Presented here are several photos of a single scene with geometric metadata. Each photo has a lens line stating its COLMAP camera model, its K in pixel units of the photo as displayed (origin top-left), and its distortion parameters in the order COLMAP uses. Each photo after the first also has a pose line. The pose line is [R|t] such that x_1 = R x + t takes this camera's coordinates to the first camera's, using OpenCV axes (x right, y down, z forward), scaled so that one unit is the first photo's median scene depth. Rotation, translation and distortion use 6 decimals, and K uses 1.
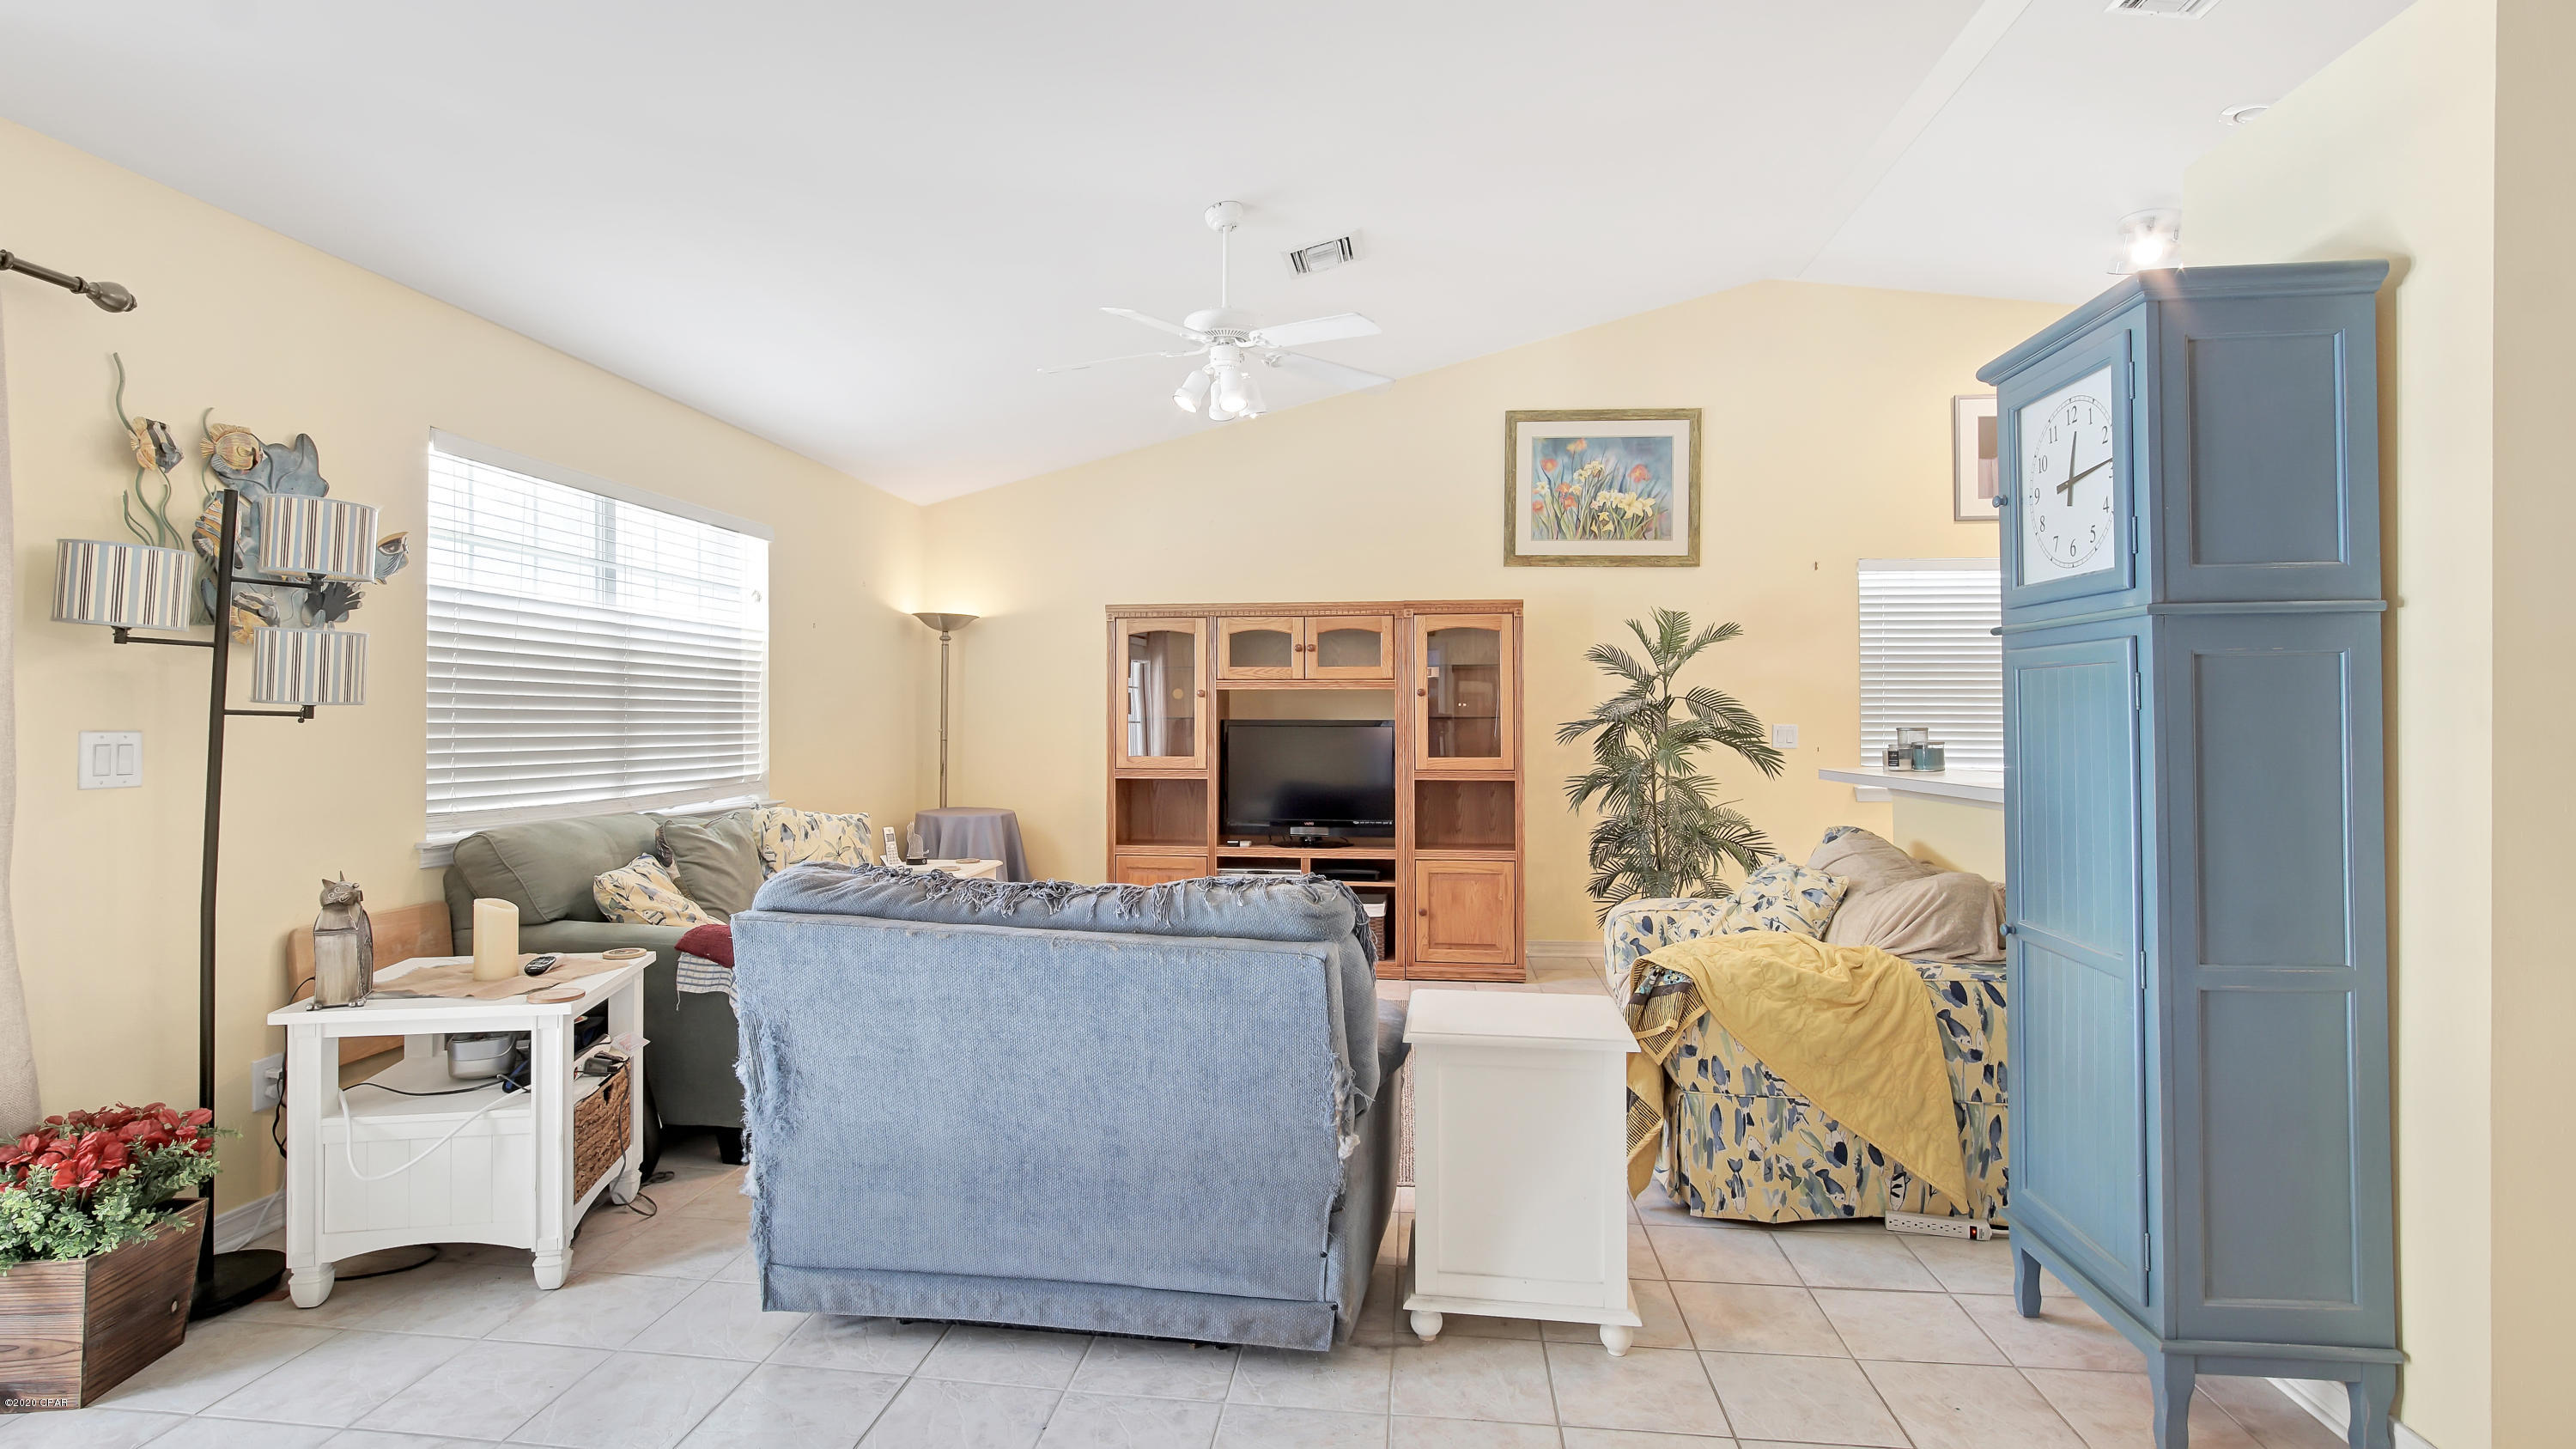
lens RADIAL K [[1209.5, 0, 1291.5], [0, 1209.5, 696.1], [0, 0, 1]] dist [-0.001274, -0.000074]
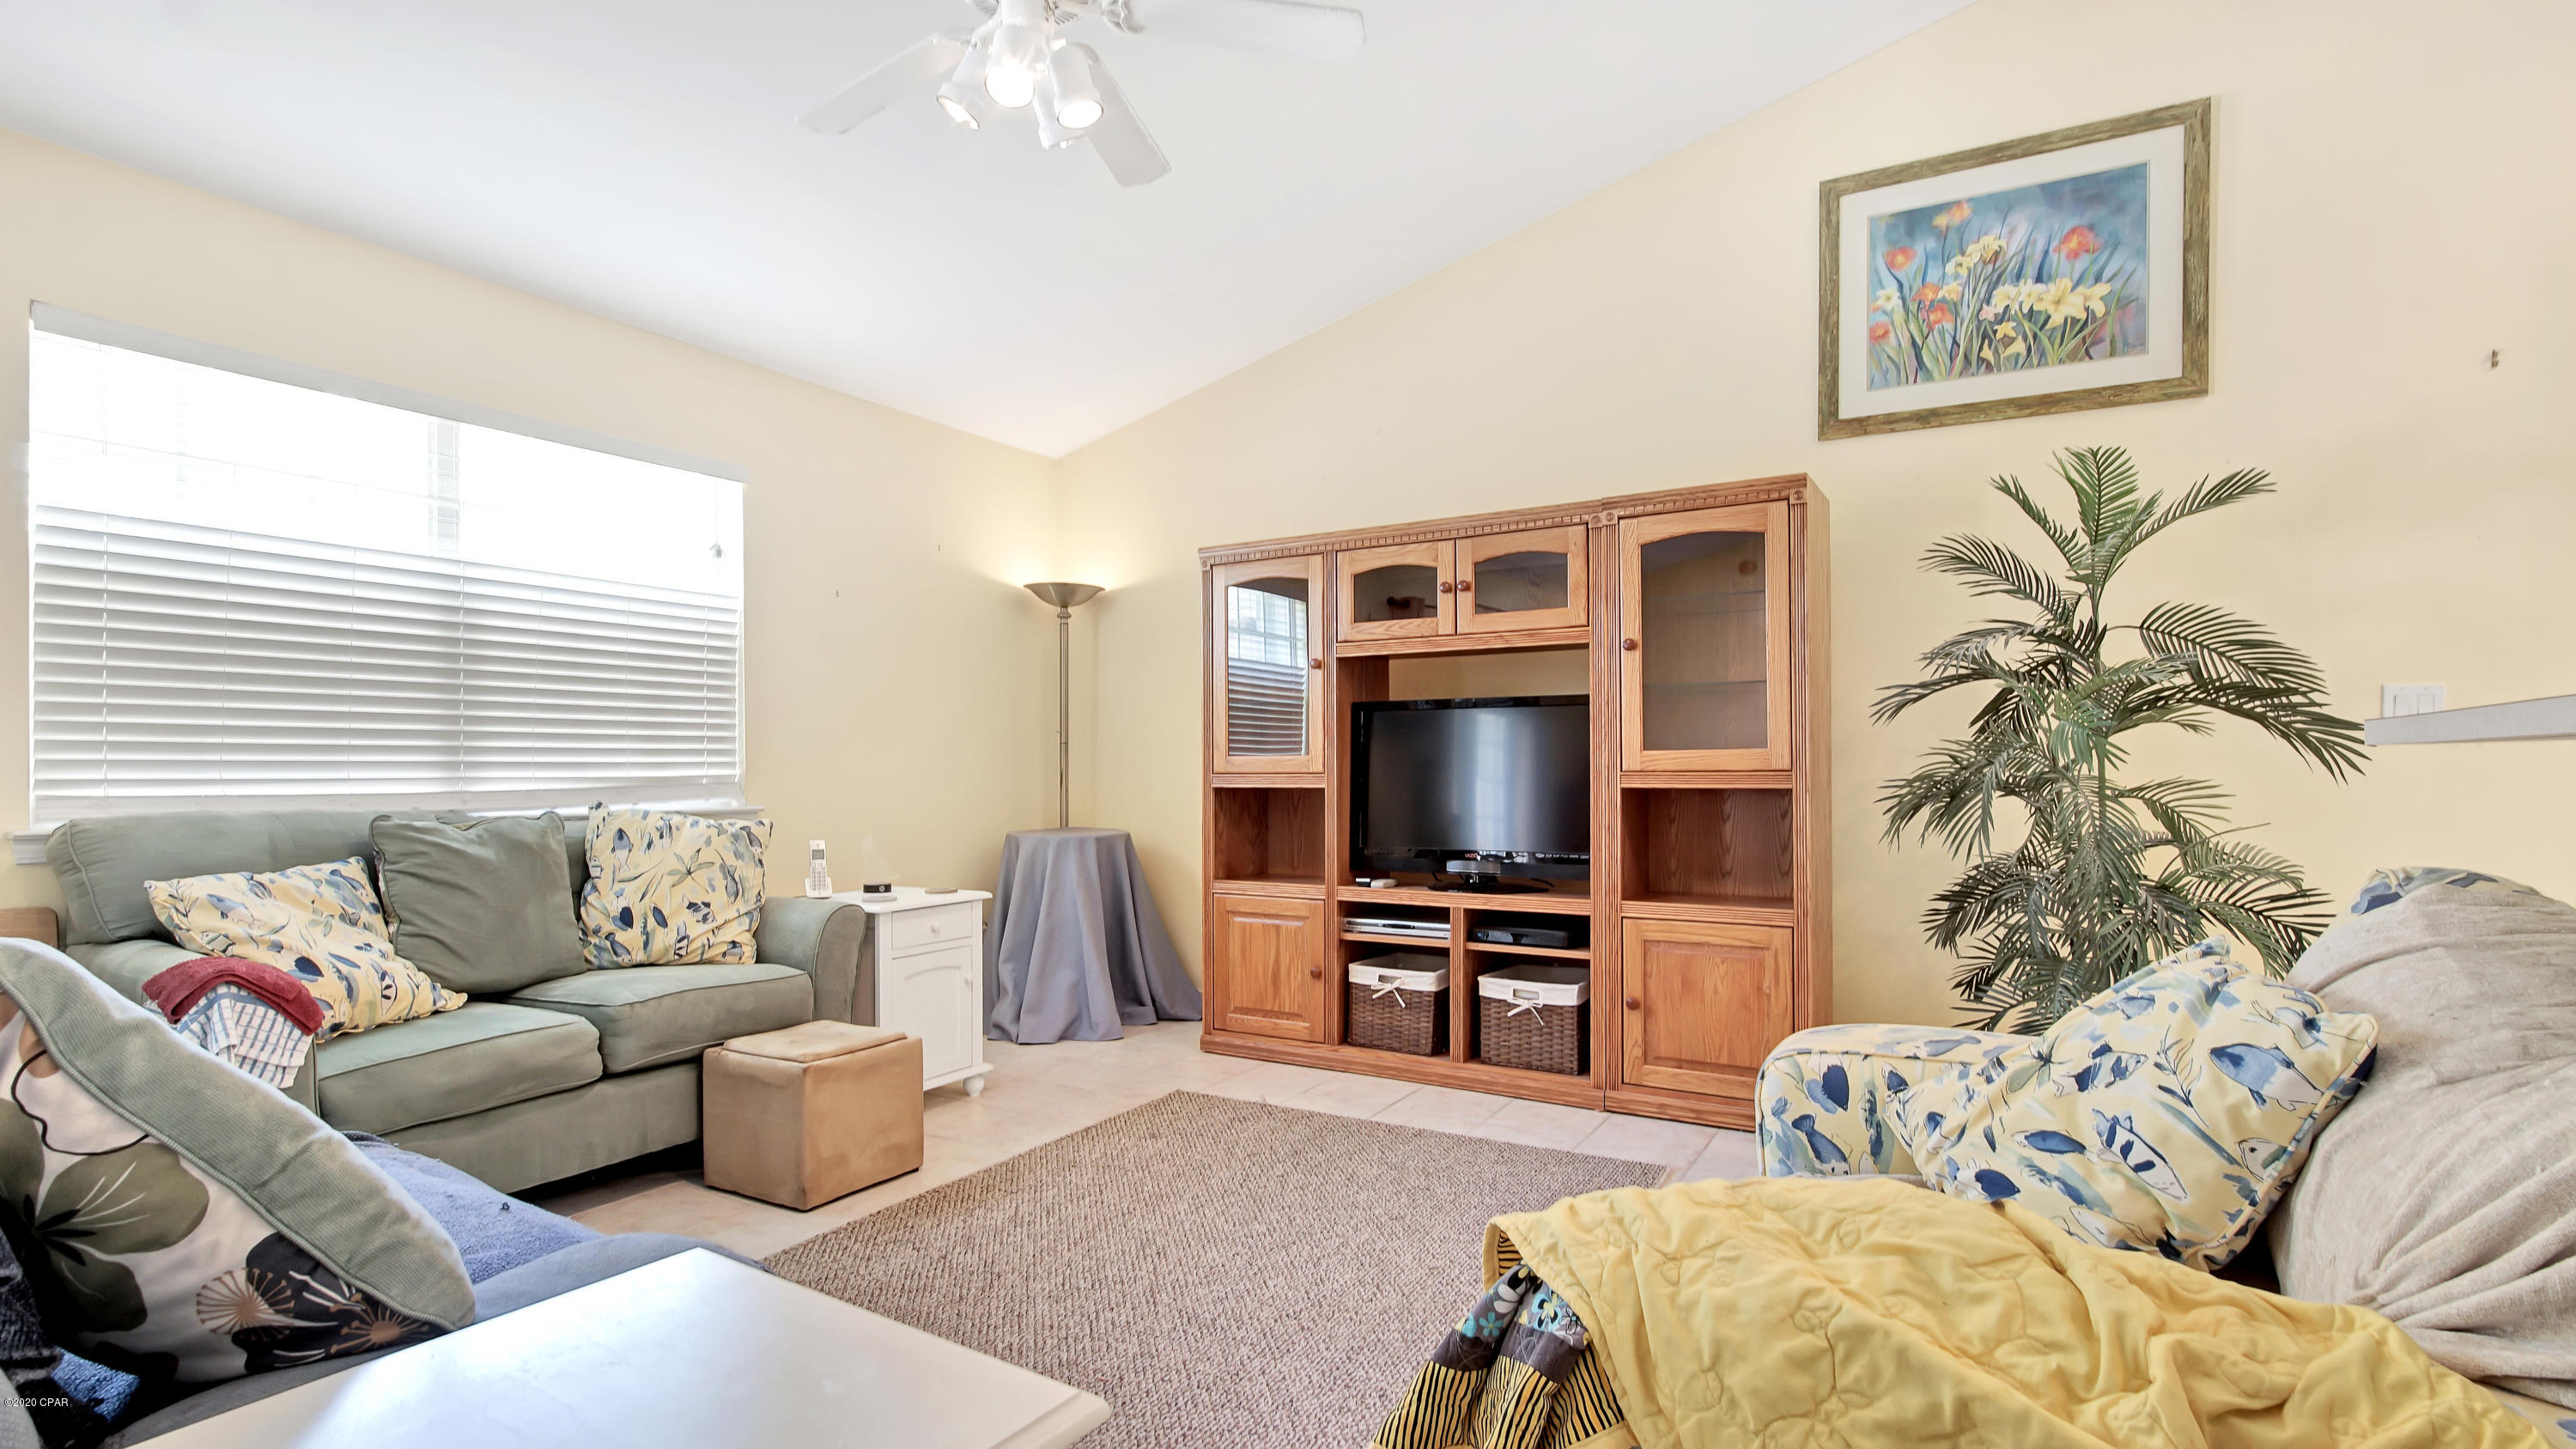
lens RADIAL K [[1225.6, 0, 1282.9], [0, 1225.6, 760.7], [0, 0, 1]] dist [-0.005325, -0.000229]
pose [[0.908540, -0.008780, -0.417706, 0.203385], [0.015158, 0.999814, 0.011954, 0.045093], [0.417524, -0.017192, 0.908503, 0.360063]]
